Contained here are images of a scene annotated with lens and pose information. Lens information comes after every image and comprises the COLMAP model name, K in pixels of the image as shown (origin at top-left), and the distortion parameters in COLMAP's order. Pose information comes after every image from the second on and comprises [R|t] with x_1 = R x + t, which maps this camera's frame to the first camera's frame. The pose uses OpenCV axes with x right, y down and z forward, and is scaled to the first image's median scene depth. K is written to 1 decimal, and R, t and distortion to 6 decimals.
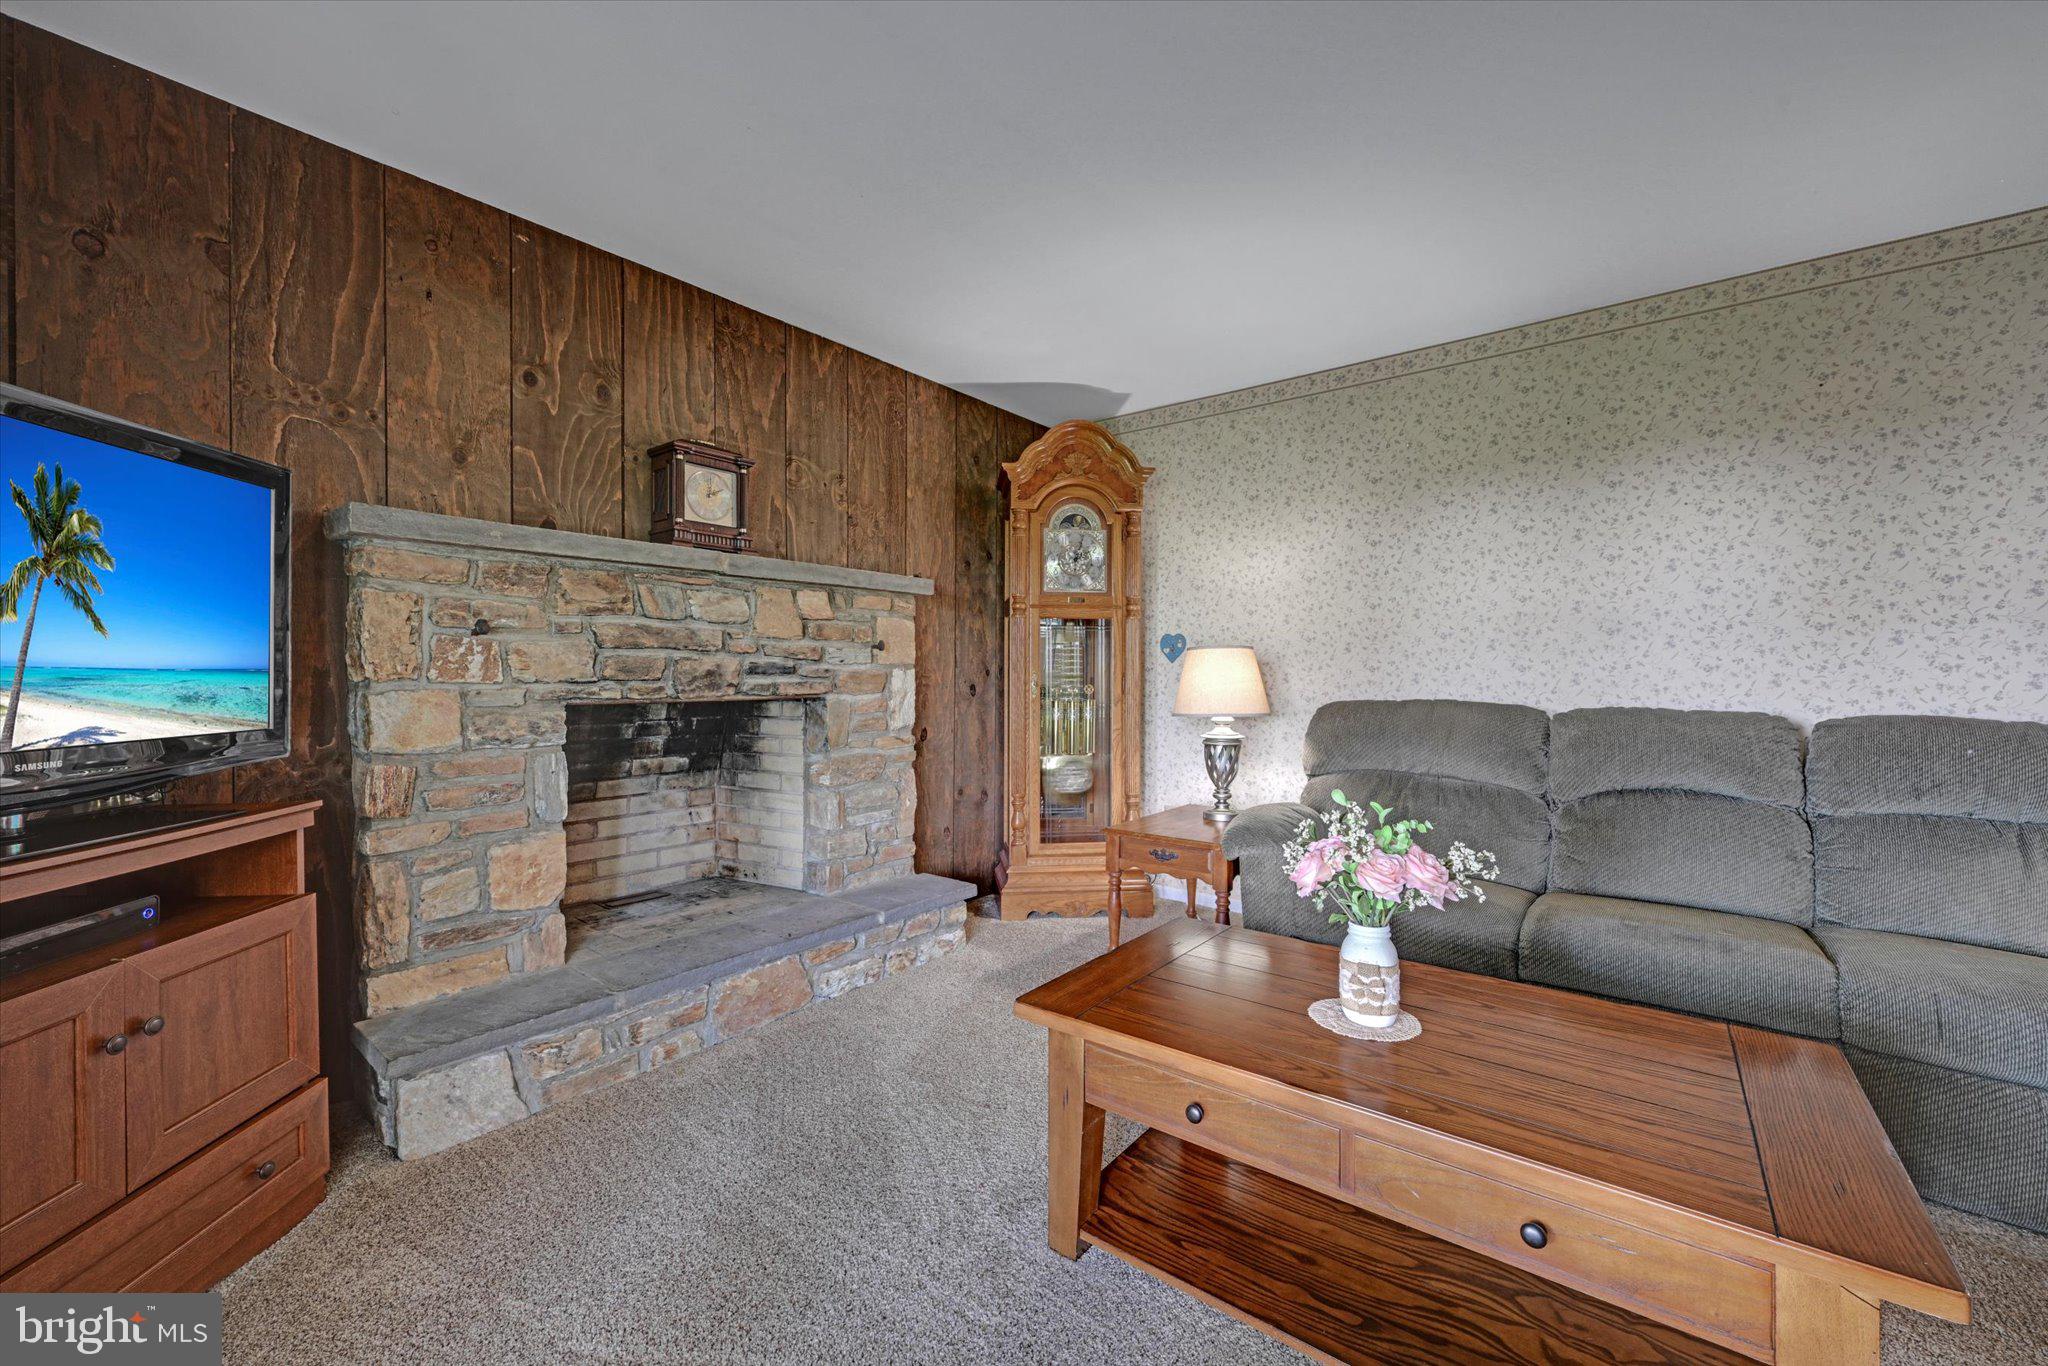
lens RADIAL K [[798.0, 0, 1017.7], [0, 798.0, 679.5], [0, 0, 1]] dist [-0.003442, 0.000617]
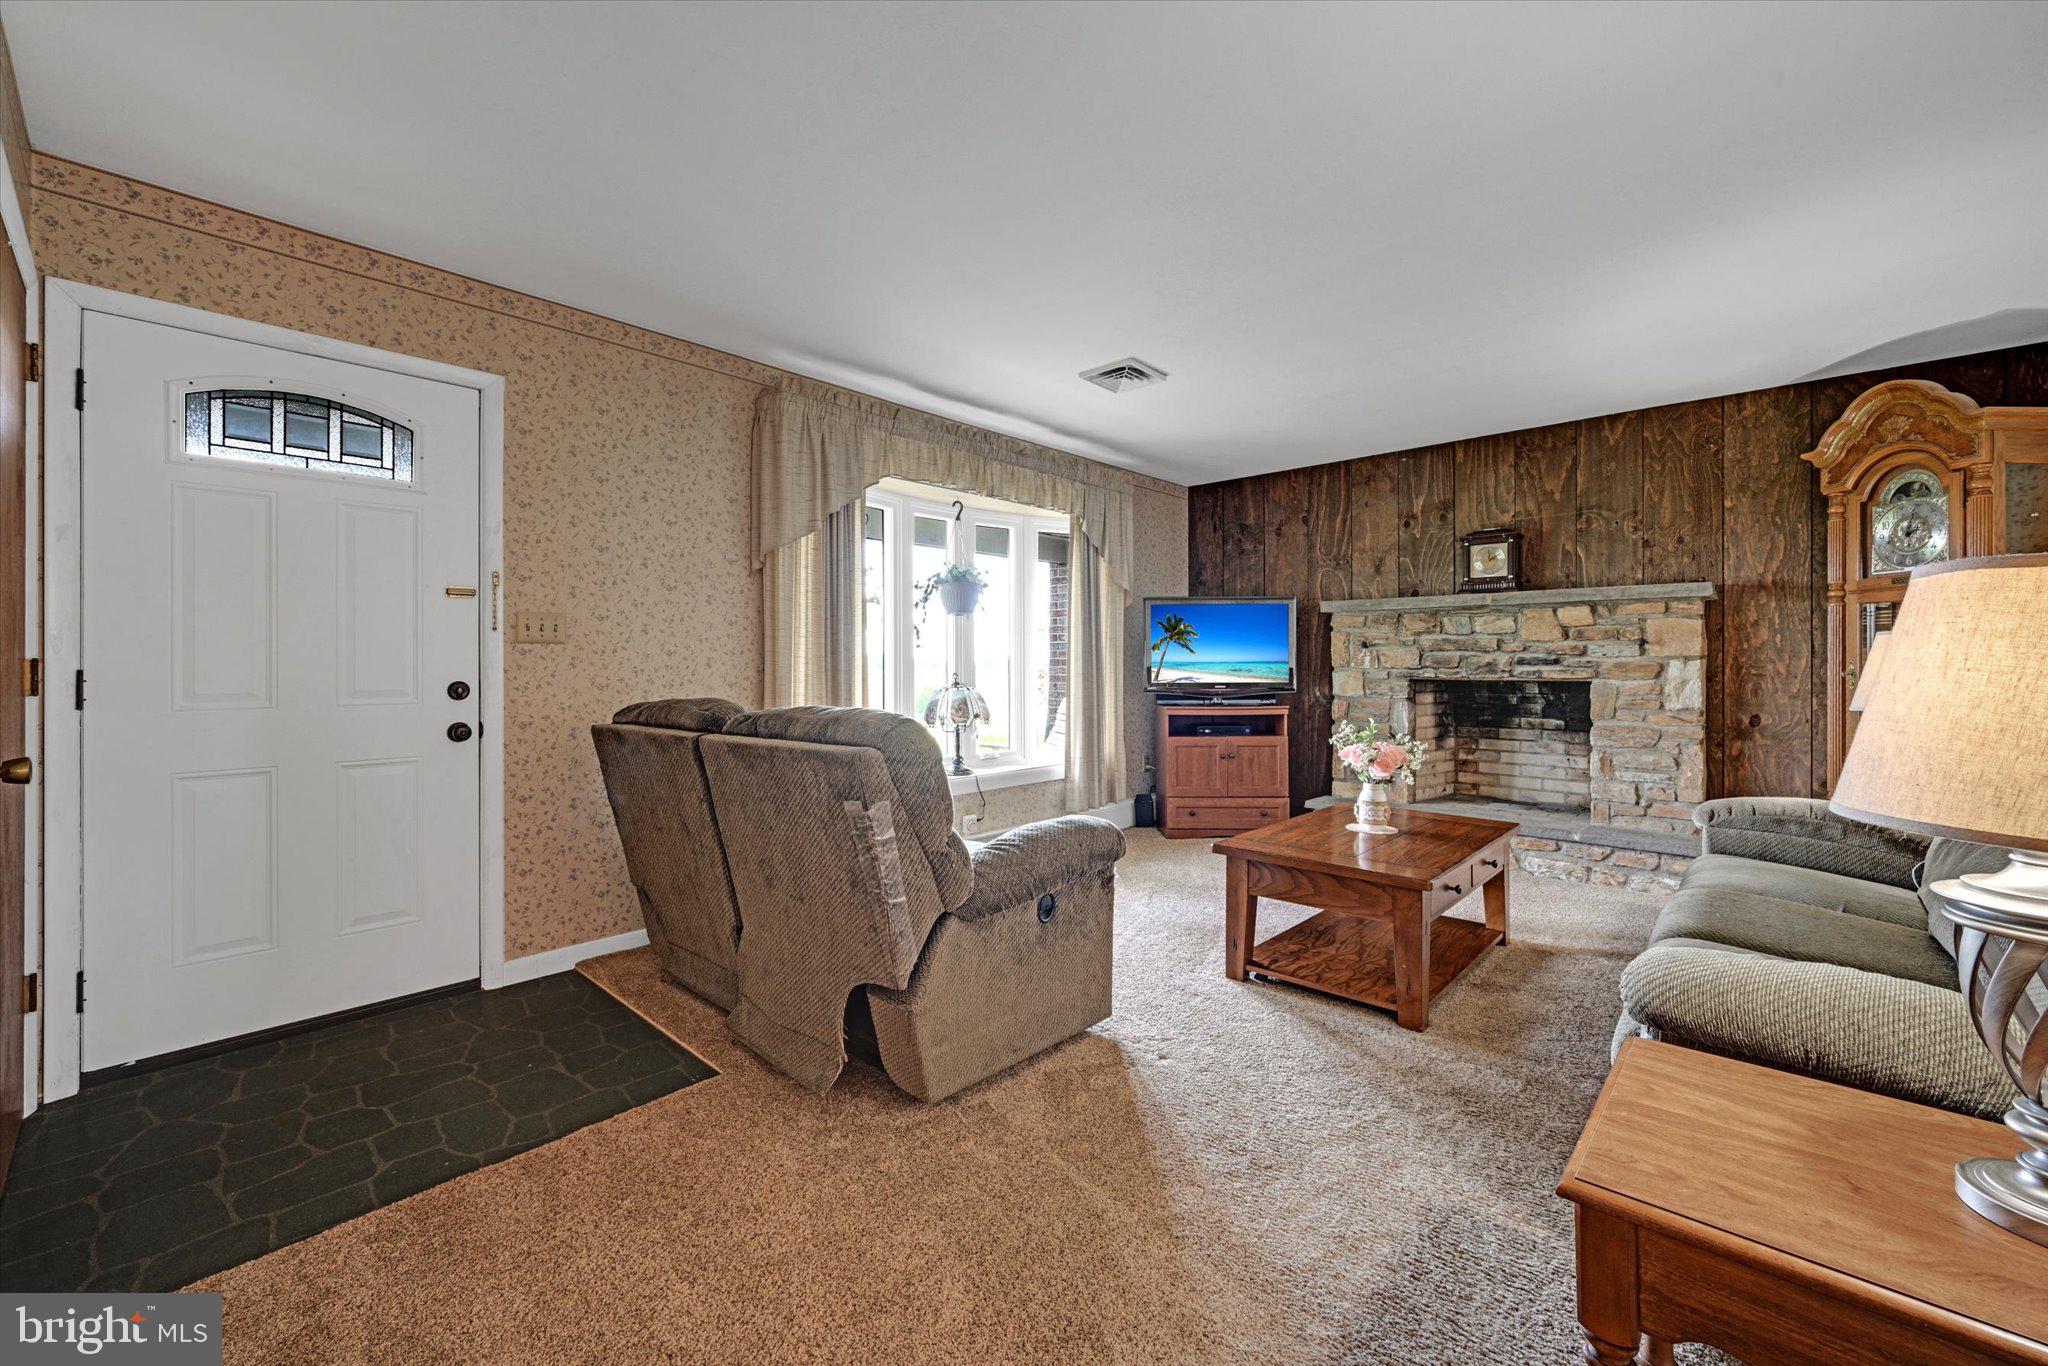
lens RADIAL K [[798.0, 0, 1038.2], [0, 798.0, 660.6], [0, 0, 1]] dist [-0.003442, 0.000617]
pose [[-0.049213, -0.006235, -0.998769, 1.229947], [-0.008430, 0.999947, -0.005827, 0.002701], [0.998753, 0.008133, -0.049263, 0.106691]]
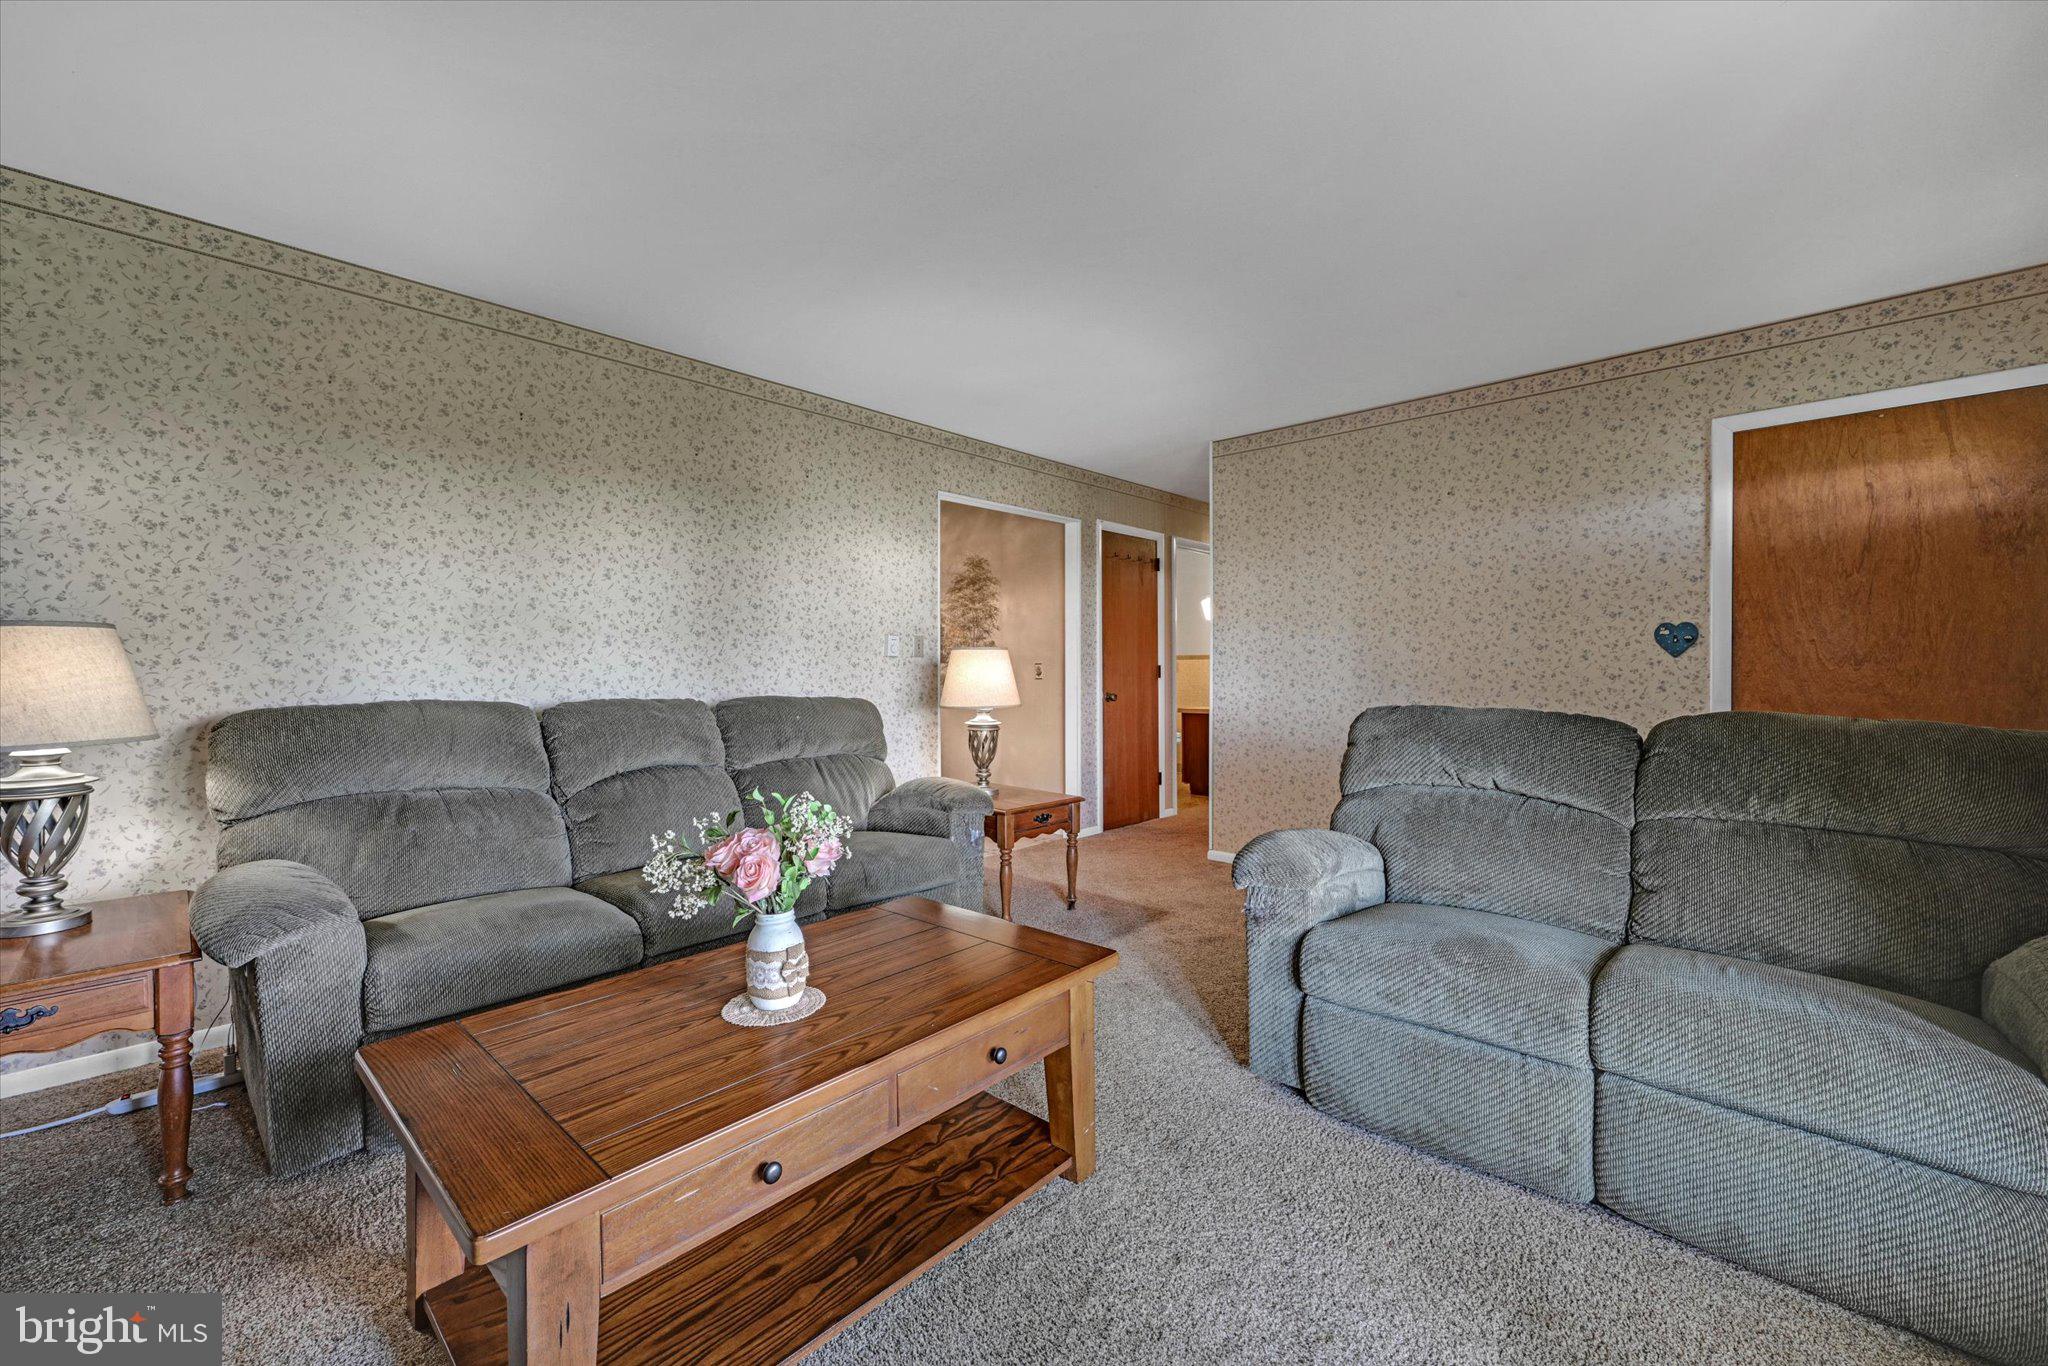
lens RADIAL K [[798.0, 0, 1043.1], [0, 798.0, 666.2], [0, 0, 1]] dist [-0.003442, 0.000617]
pose [[0.084579, 0.000286, 0.996417, -0.263333], [0.010656, 0.999943, -0.001192, -0.002840], [-0.996360, 0.010718, 0.084571, 0.262663]]
